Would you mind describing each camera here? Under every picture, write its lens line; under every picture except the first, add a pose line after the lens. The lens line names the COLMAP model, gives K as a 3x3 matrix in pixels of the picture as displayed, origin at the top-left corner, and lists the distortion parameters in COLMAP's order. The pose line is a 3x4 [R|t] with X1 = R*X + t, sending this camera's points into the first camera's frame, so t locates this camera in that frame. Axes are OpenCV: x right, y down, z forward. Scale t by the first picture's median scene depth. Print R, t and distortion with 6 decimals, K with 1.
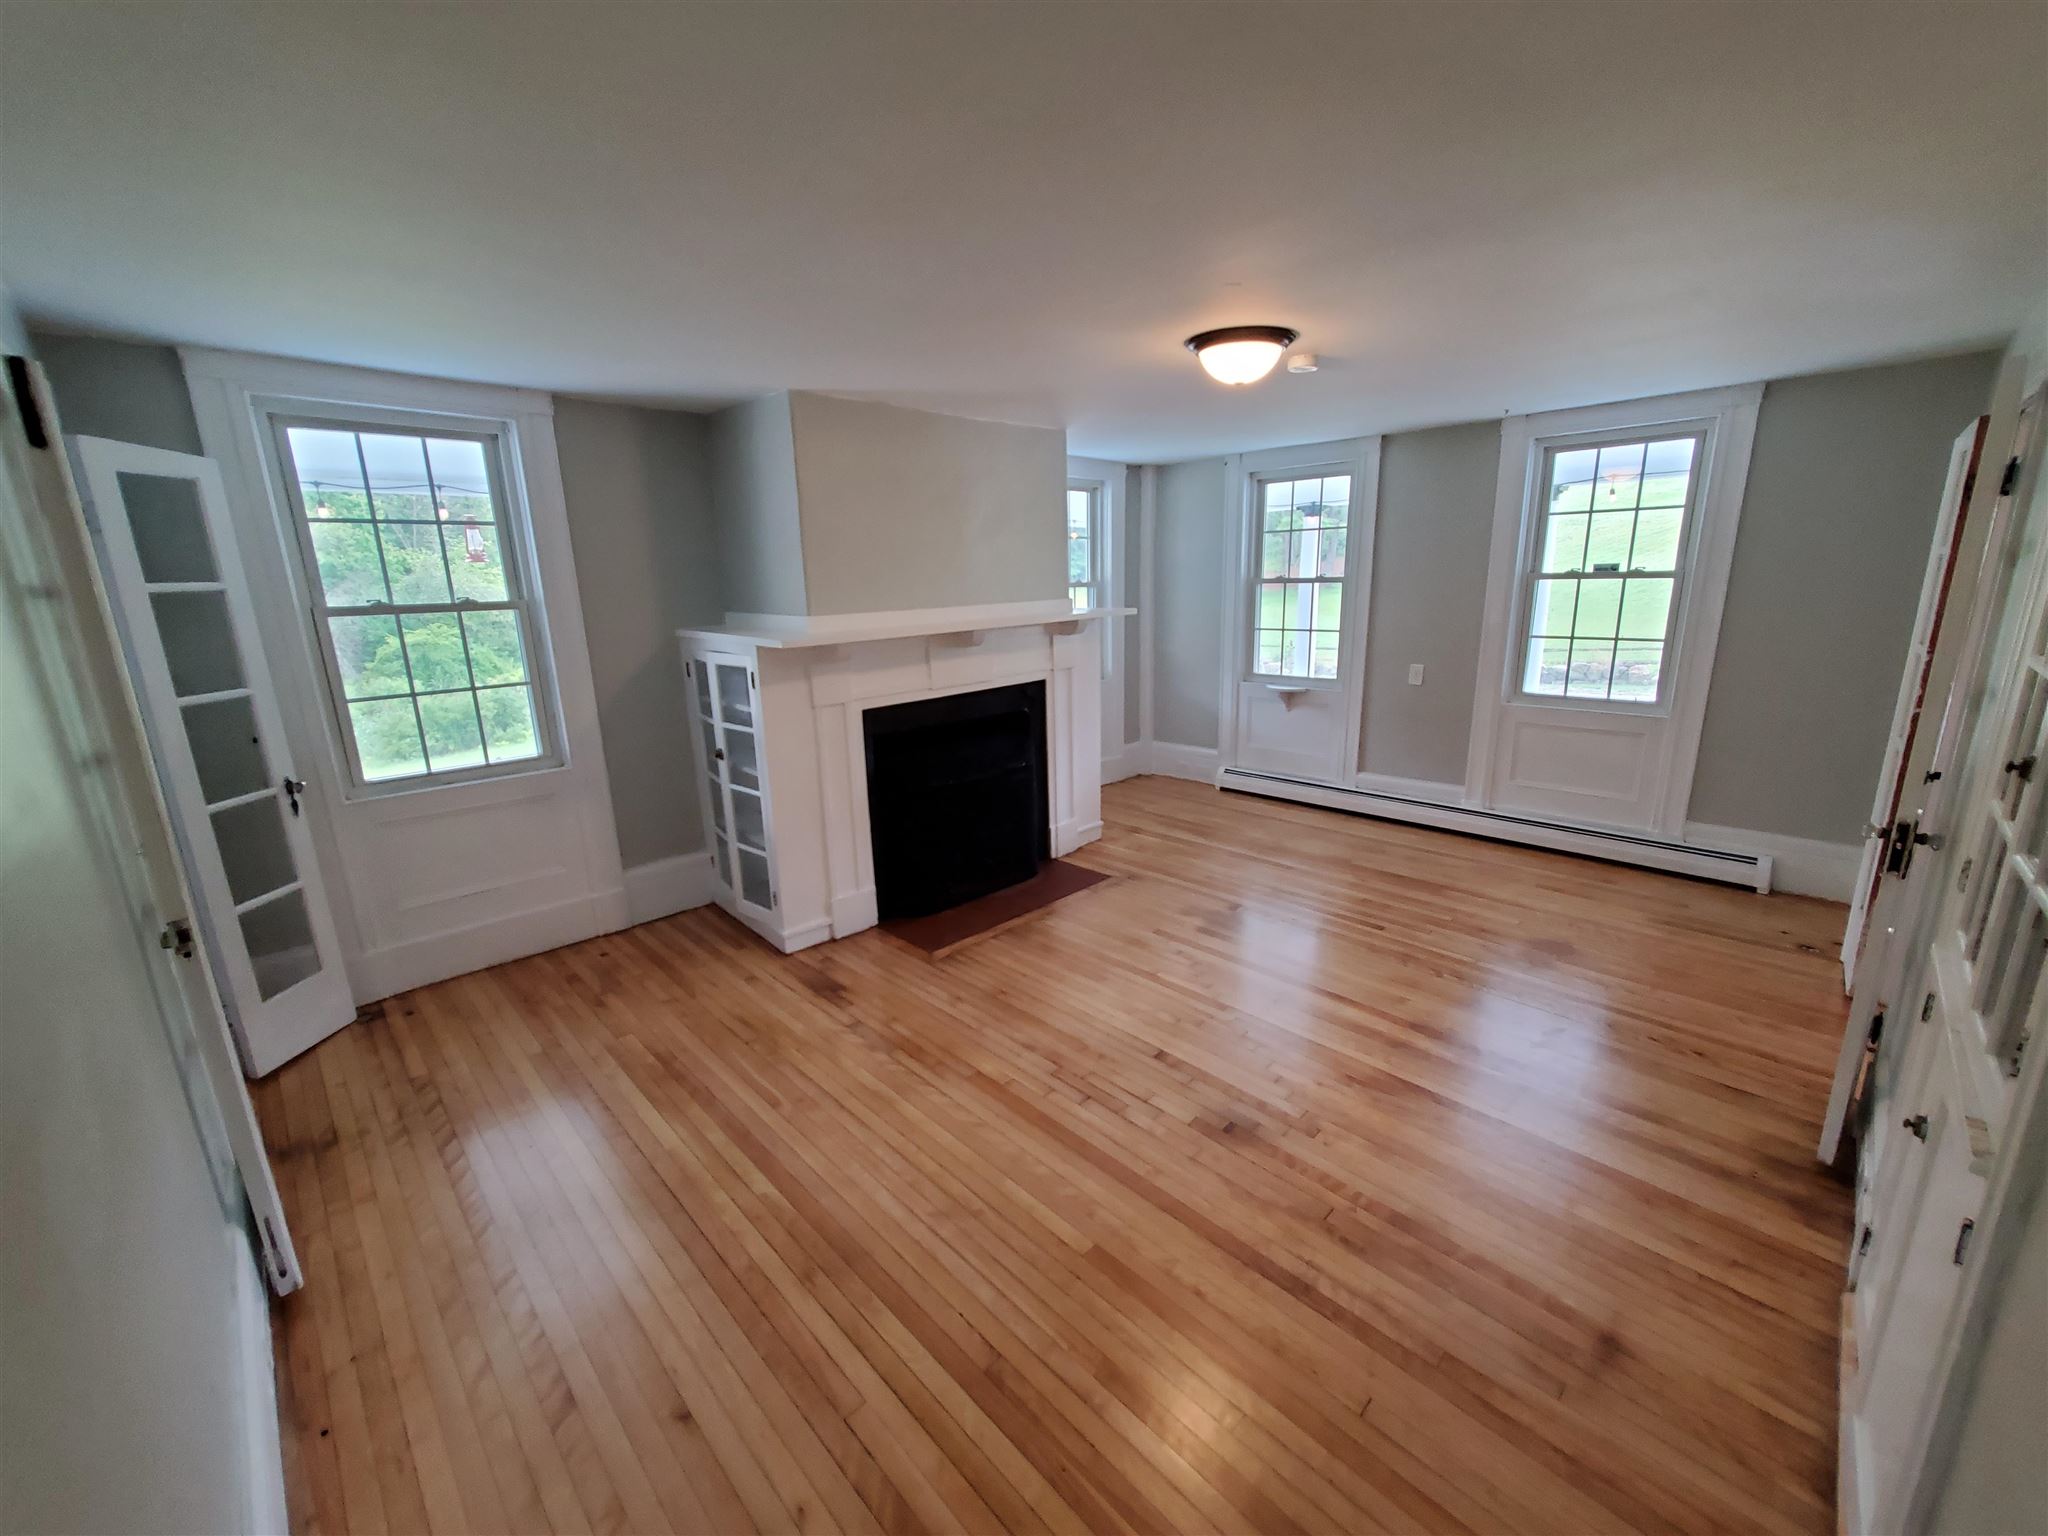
lens RADIAL K [[799.4, 0, 1036.3], [0, 799.4, 765.0], [0, 0, 1]] dist [-0.000450, -0.000119]
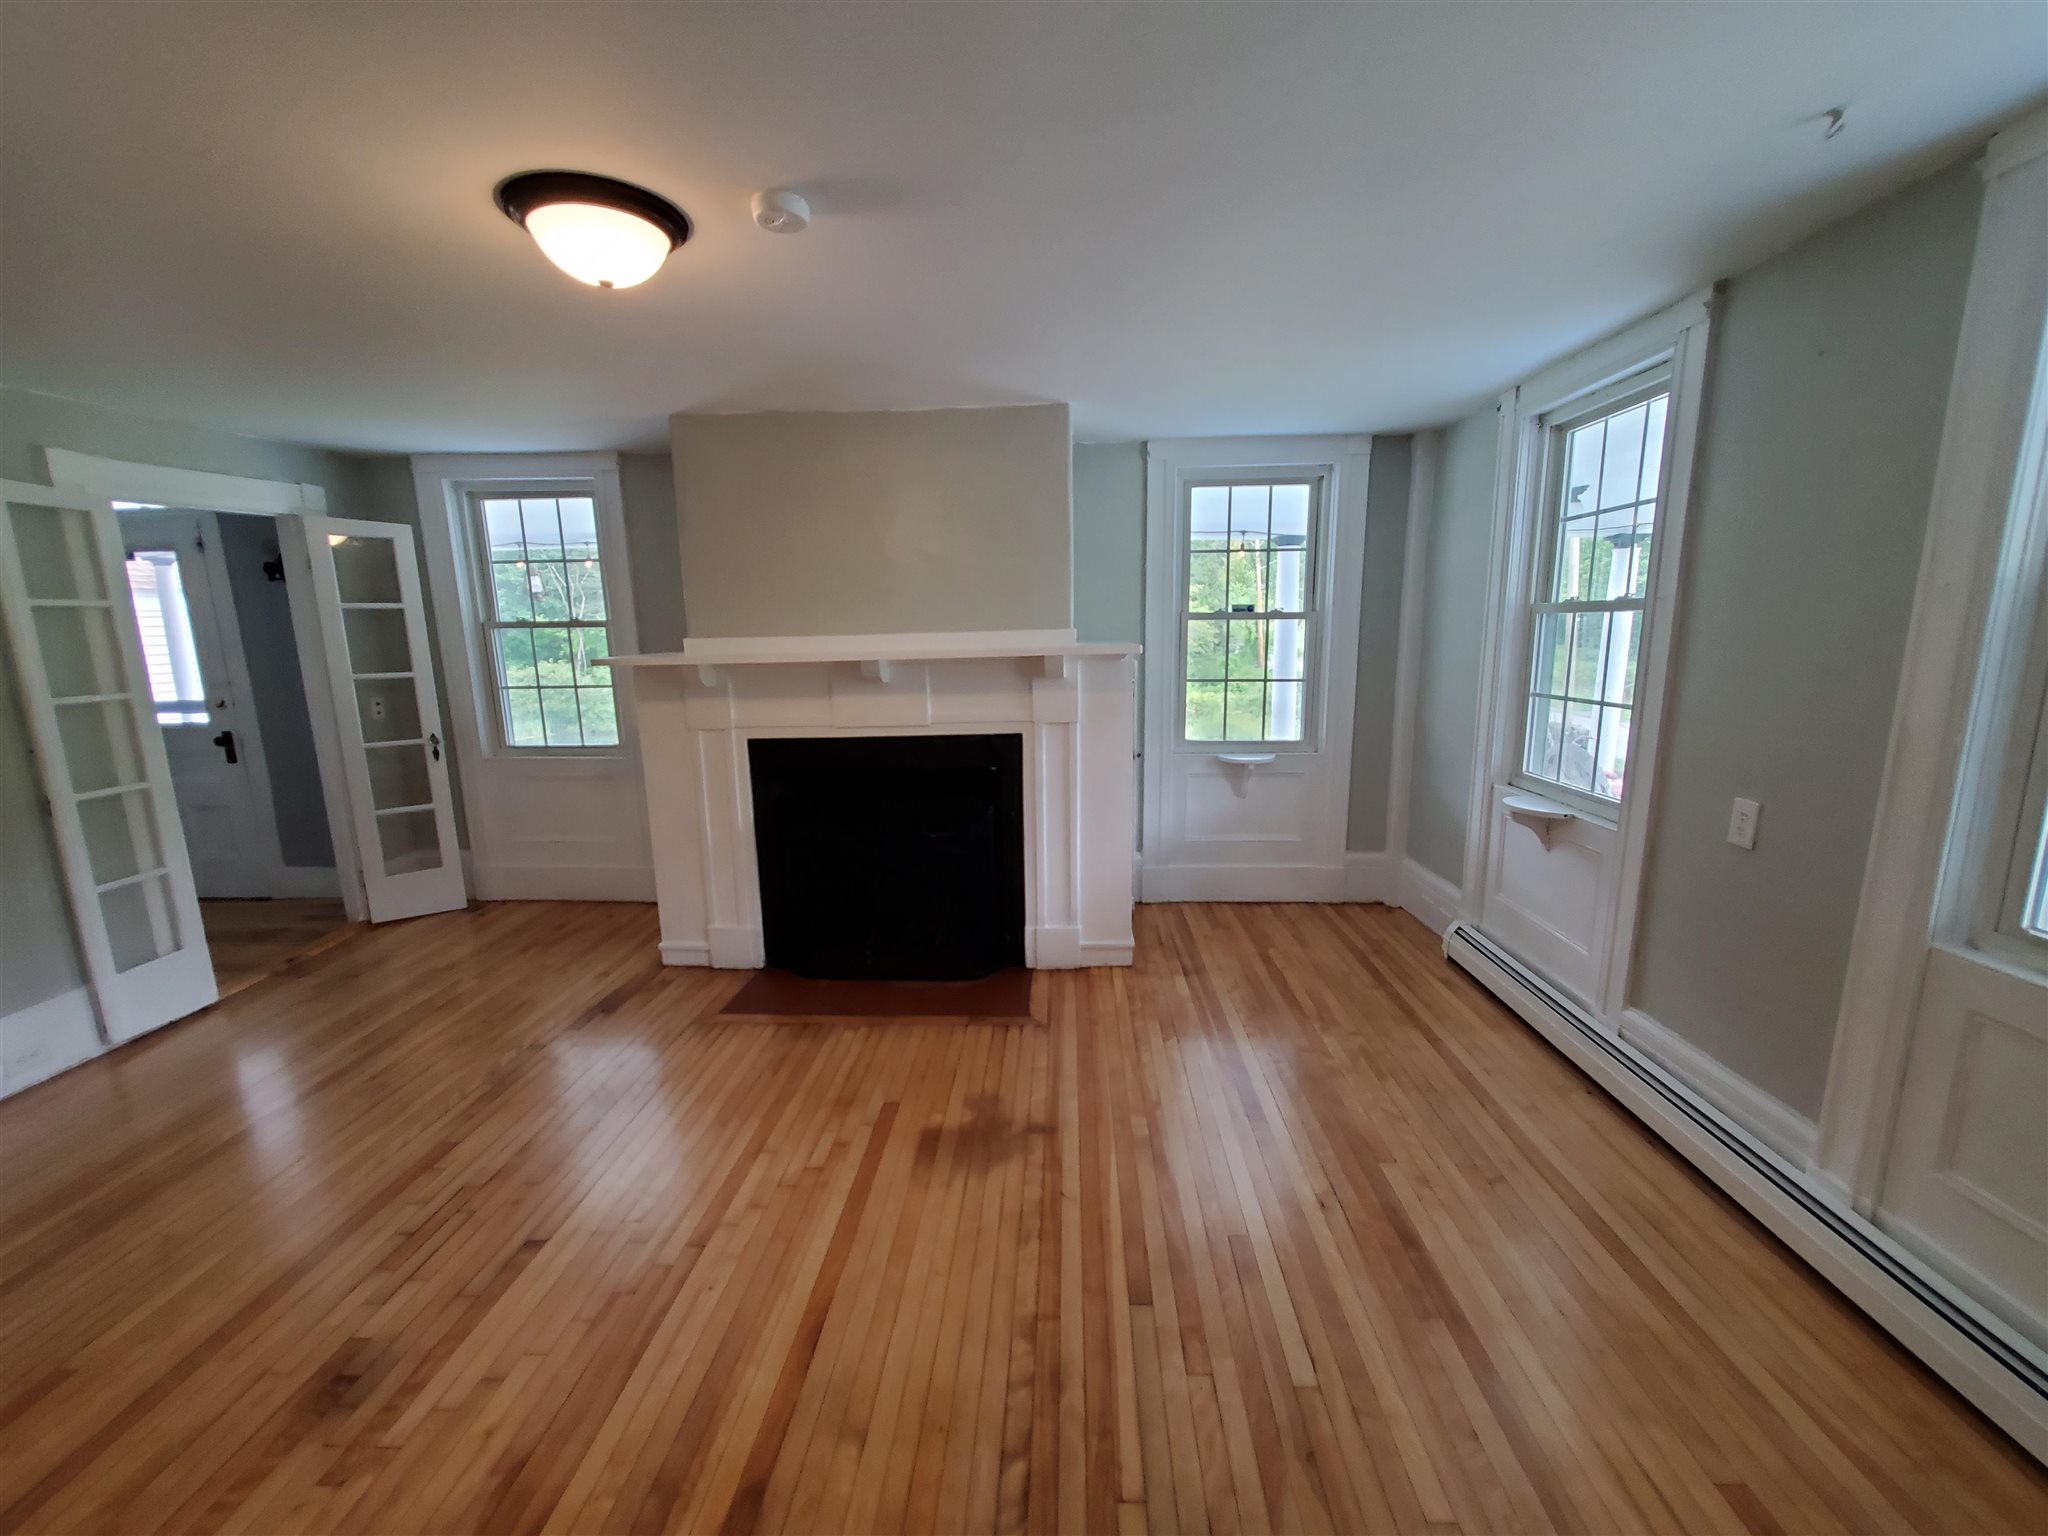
lens RADIAL K [[799.4, 0, 1036.3], [0, 799.4, 765.0], [0, 0, 1]] dist [-0.000450, -0.000119]
pose [[0.685062, 0.136657, -0.715552, 0.689235], [-0.171252, 0.984931, 0.024148, -0.117488], [0.708070, 0.105998, 0.698142, 0.577565]]
